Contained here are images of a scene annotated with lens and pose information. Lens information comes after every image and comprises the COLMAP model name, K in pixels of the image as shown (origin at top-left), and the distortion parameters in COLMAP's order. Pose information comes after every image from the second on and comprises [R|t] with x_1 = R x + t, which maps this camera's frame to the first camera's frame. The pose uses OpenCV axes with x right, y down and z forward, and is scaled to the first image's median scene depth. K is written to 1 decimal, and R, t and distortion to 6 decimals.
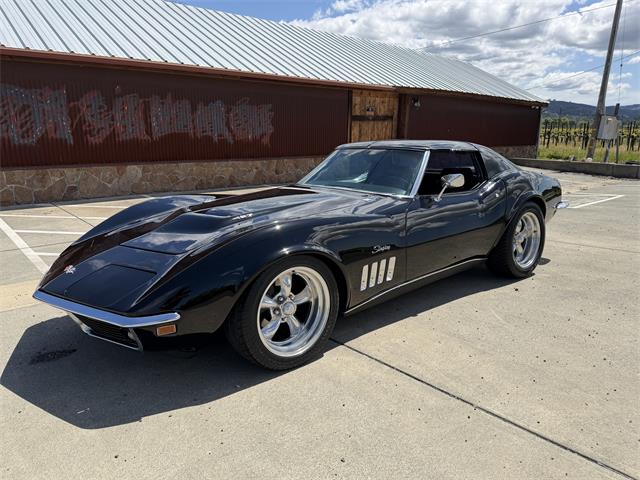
lens RADIAL K [[457.0, 0, 328.8], [0, 457.0, 230.4], [0, 0, 1]] dist [0.037081, -0.044548]
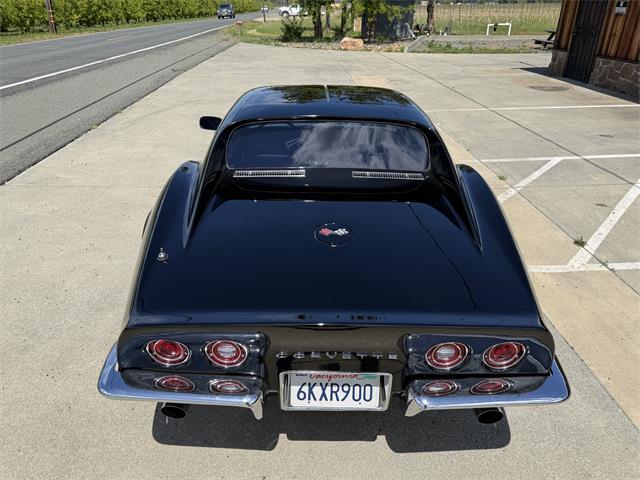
lens RADIAL K [[457.0, 0, 316.8], [0, 457.0, 241.4], [0, 0, 1]] dist [0.037081, -0.044548]
pose [[-0.653166, 0.343116, -0.675015, 0.384557], [-0.159964, 0.808802, 0.565907, -0.217729], [0.740126, 0.477609, -0.473395, 0.775394]]
